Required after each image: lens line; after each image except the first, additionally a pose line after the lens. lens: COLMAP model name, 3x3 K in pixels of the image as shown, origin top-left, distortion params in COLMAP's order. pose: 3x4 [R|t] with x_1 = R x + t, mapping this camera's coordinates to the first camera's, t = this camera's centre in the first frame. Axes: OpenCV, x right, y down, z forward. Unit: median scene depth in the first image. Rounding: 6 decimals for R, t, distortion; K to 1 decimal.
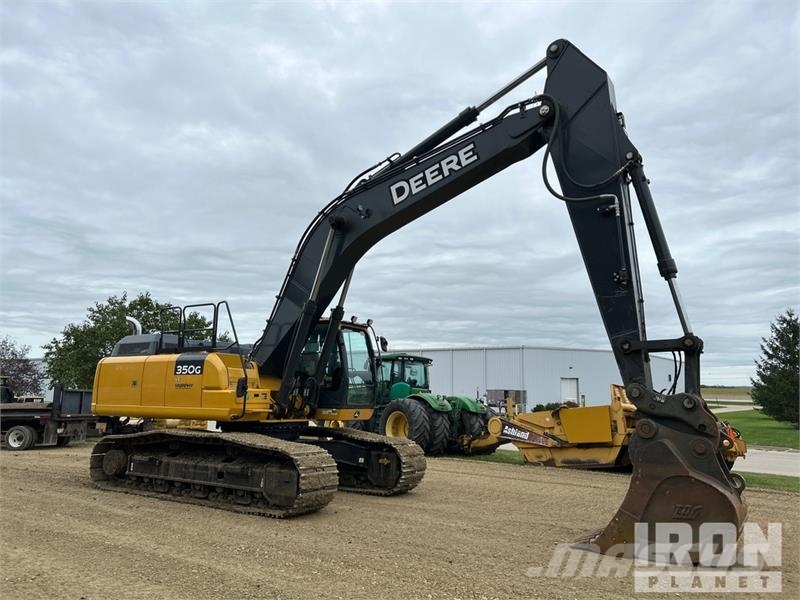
lens RADIAL K [[607.1, 0, 394.7], [0, 607.1, 306.1], [0, 0, 1]] dist [0.029408, -0.039050]
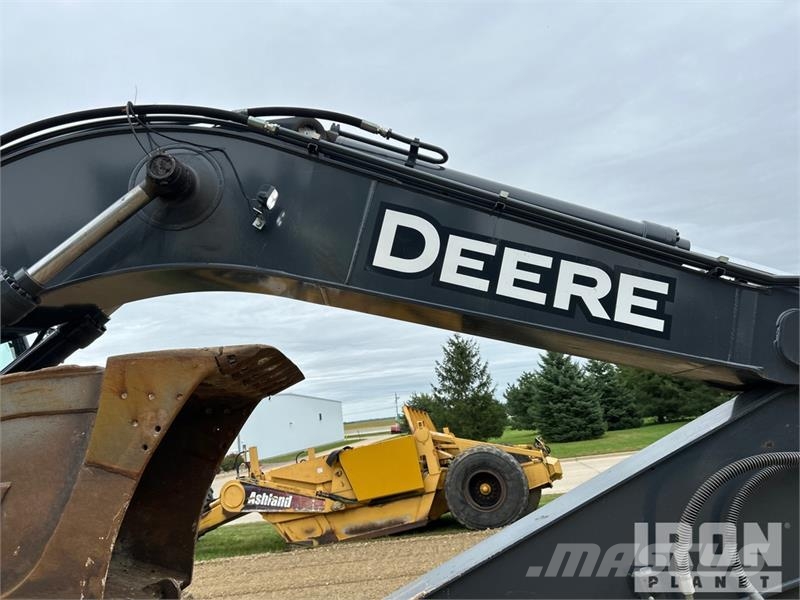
lens RADIAL K [[607.1, 0, 401.5], [0, 607.1, 295.0], [0, 0, 1]] dist [0.029408, -0.039050]
pose [[0.826180, 0.006069, 0.563374, -0.047823], [0.051762, 0.994895, -0.086627, 0.055178], [-0.561024, 0.100731, 0.821648, 0.367383]]
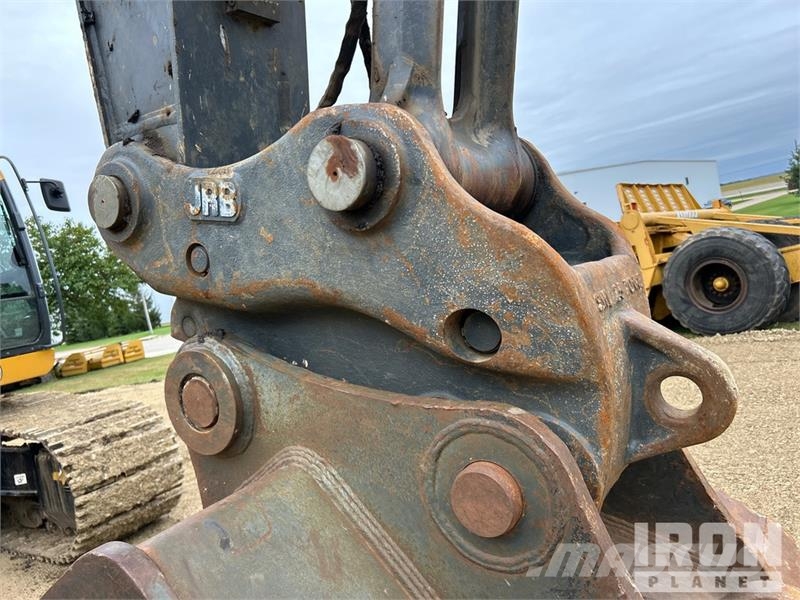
lens RADIAL K [[607.1, 0, 392.2], [0, 607.1, 298.7], [0, 0, 1]] dist [0.029408, -0.039050]
pose [[0.976622, -0.210082, -0.045559, 0.143272], [0.214952, 0.956702, 0.196259, 0.068417], [0.002356, -0.201464, 0.979493, 0.392563]]
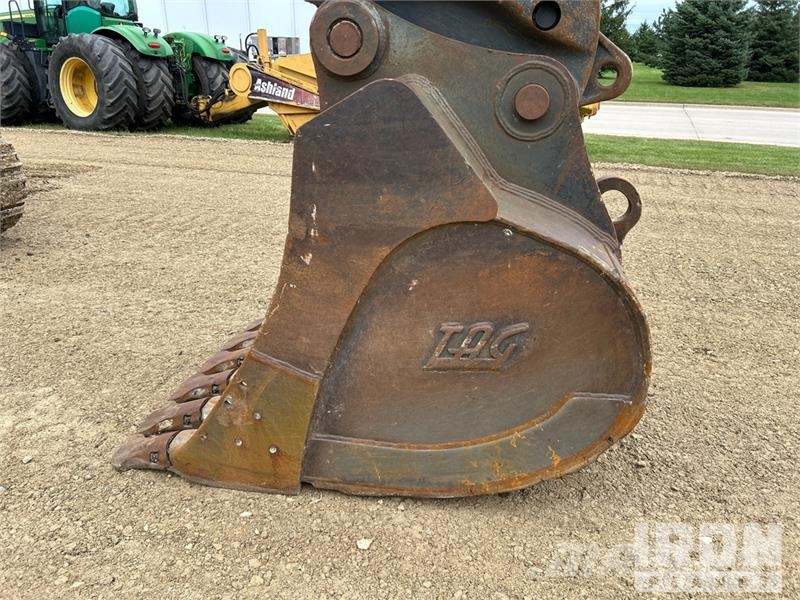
lens RADIAL K [[607.1, 0, 395.8], [0, 607.1, 300.2], [0, 0, 1]] dist [0.029408, -0.039050]
pose [[0.938581, -0.136831, 0.316769, 0.087914], [-0.044473, 0.862389, 0.504289, 0.073161], [-0.342180, -0.487403, 0.803337, 0.348000]]
